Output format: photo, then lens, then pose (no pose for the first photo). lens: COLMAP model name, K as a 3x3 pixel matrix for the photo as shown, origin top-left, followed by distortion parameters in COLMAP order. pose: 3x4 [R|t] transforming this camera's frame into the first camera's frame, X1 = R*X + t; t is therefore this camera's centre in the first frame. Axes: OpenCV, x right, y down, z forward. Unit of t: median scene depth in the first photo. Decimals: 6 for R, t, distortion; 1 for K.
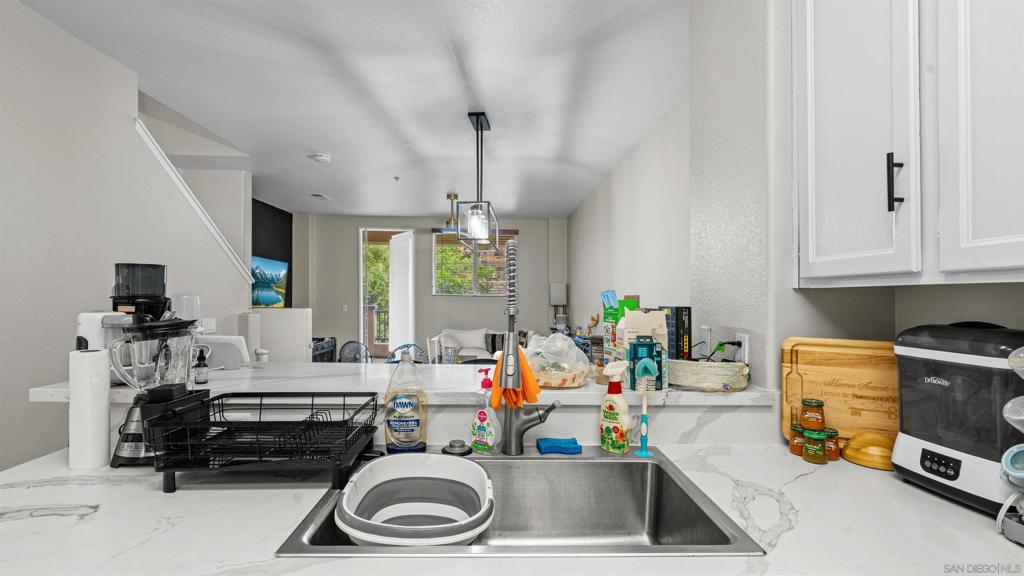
lens RADIAL K [[465.8, 0, 509.9], [0, 465.8, 291.6], [0, 0, 1]] dist [0.002033, -0.000090]
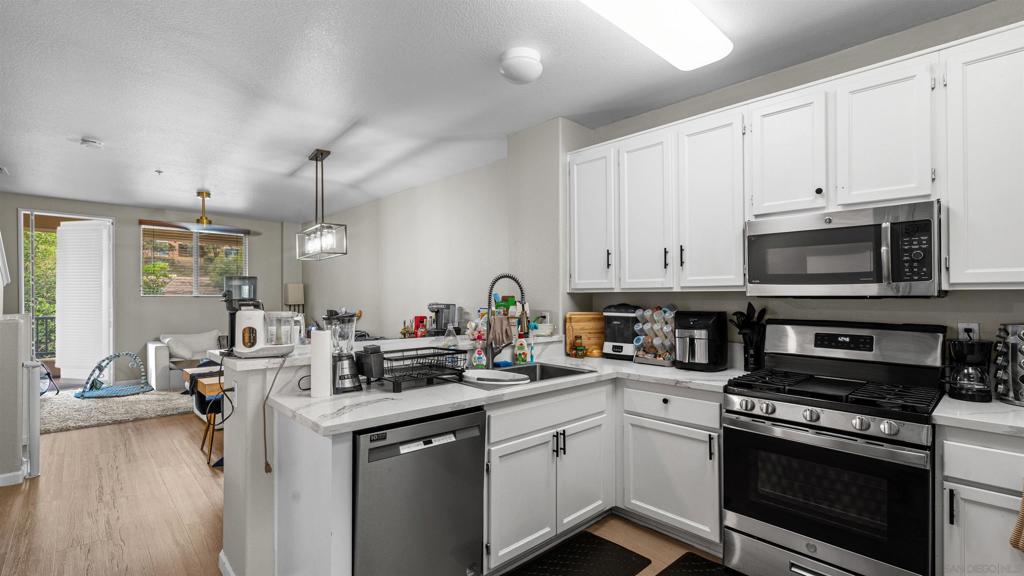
lens RADIAL K [[465.8, 0, 514.5], [0, 465.8, 292.3], [0, 0, 1]] dist [0.002033, -0.000090]
pose [[0.743685, -0.003672, 0.668520, -1.353269], [0.000679, 0.999989, 0.004737, -0.022265], [-0.668529, -0.003069, 0.743679, -0.698137]]
